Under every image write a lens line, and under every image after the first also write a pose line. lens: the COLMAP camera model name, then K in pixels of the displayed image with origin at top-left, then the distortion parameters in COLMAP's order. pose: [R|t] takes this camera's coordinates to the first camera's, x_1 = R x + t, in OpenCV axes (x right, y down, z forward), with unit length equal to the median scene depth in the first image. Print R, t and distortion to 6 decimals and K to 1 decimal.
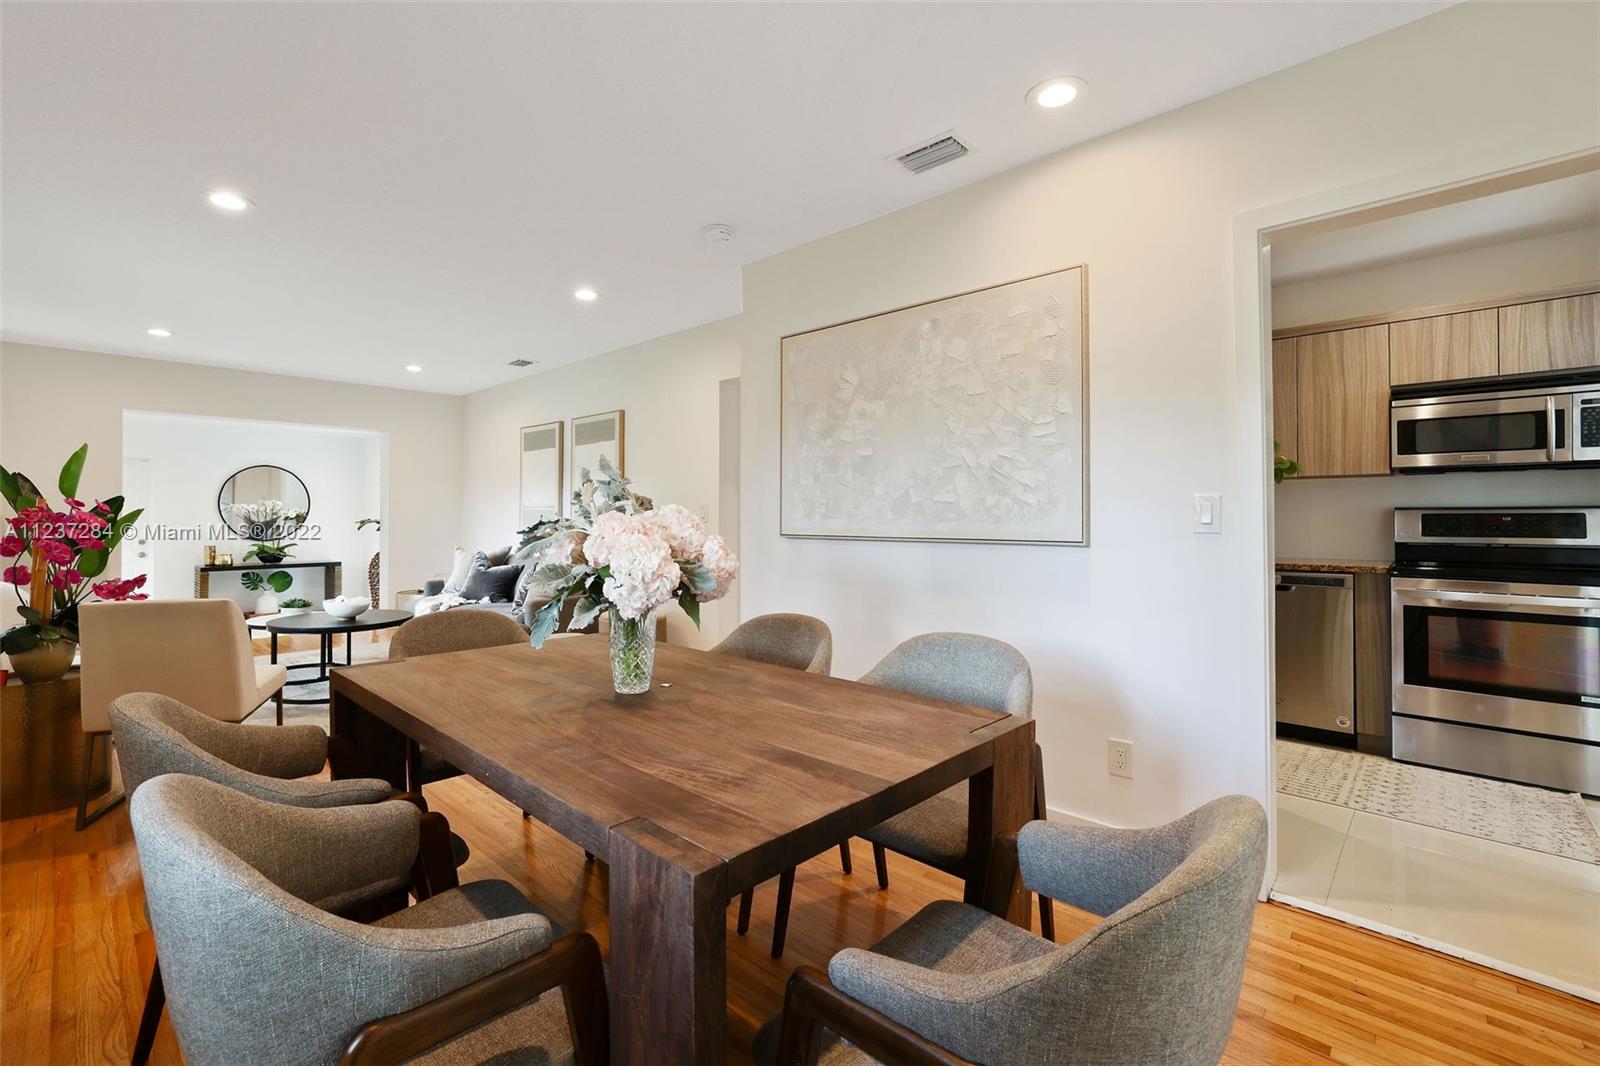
lens RADIAL K [[695.5, 0, 793.4], [0, 695.5, 494.6], [0, 0, 1]] dist [-0.043100, 0.009465]
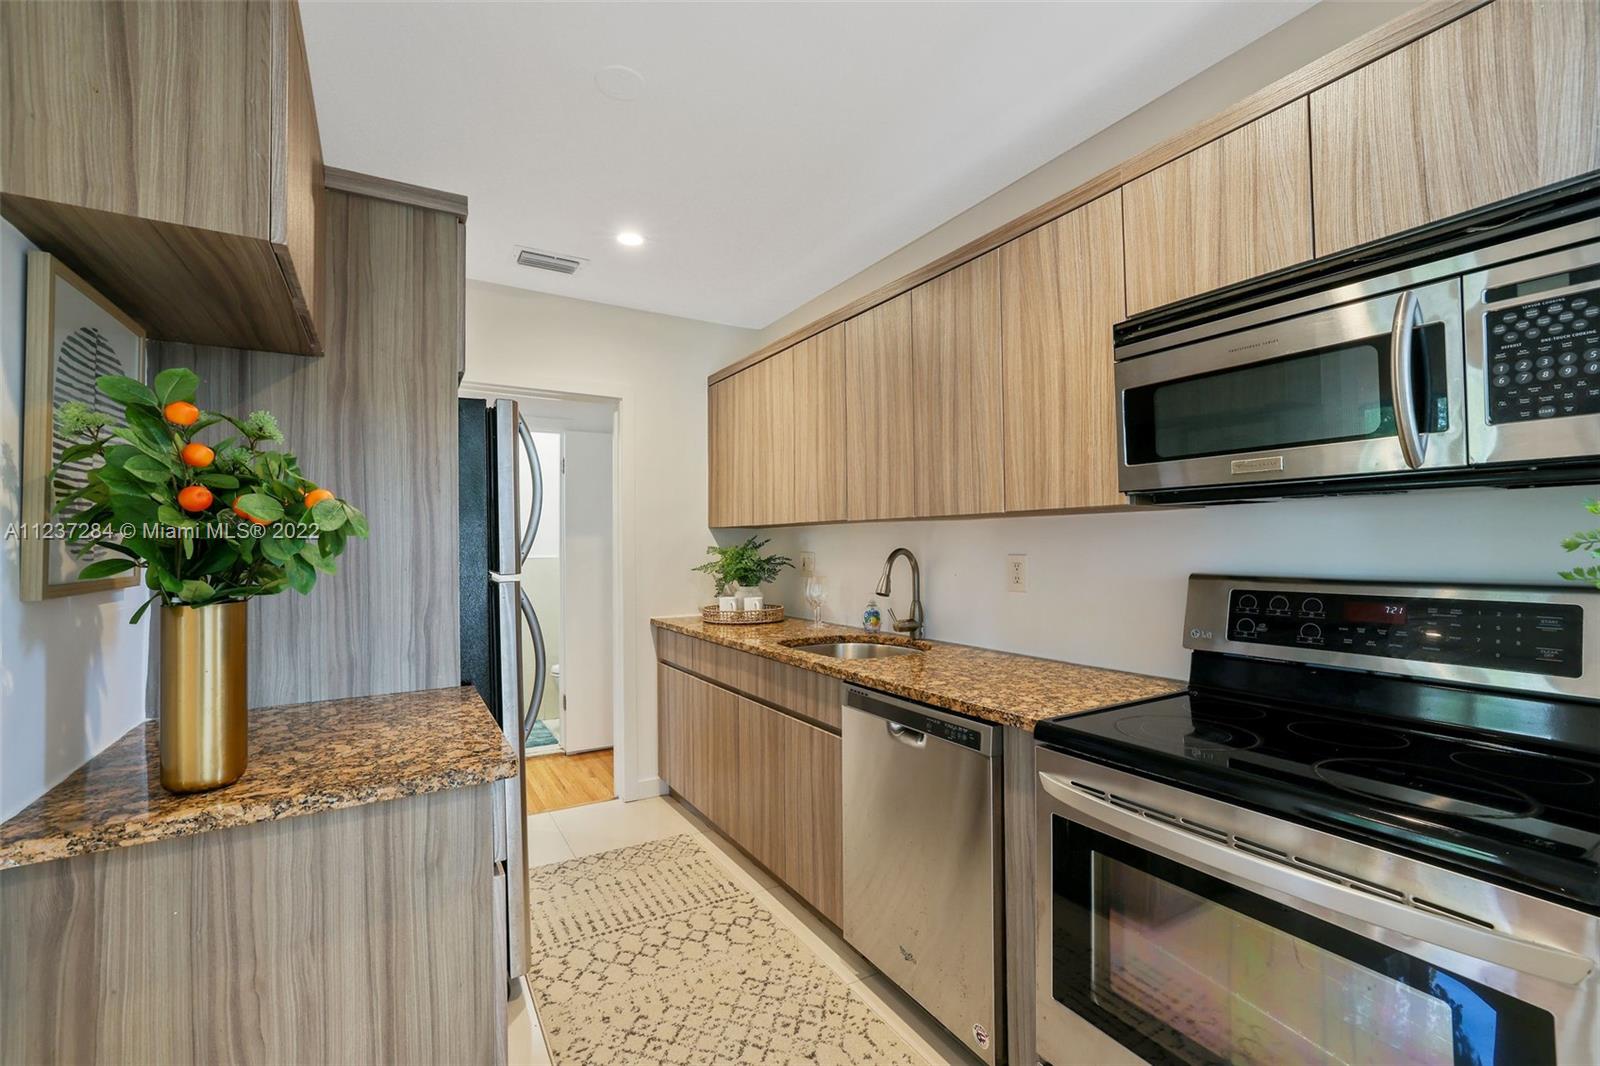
lens RADIAL K [[695.5, 0, 793.4], [0, 695.5, 494.6], [0, 0, 1]] dist [-0.043100, 0.009465]
pose [[0.958590, -0.033115, -0.282856, 0.759037], [0.025686, 0.999222, -0.029935, -0.027701], [0.283628, 0.021430, 0.958695, 0.459210]]
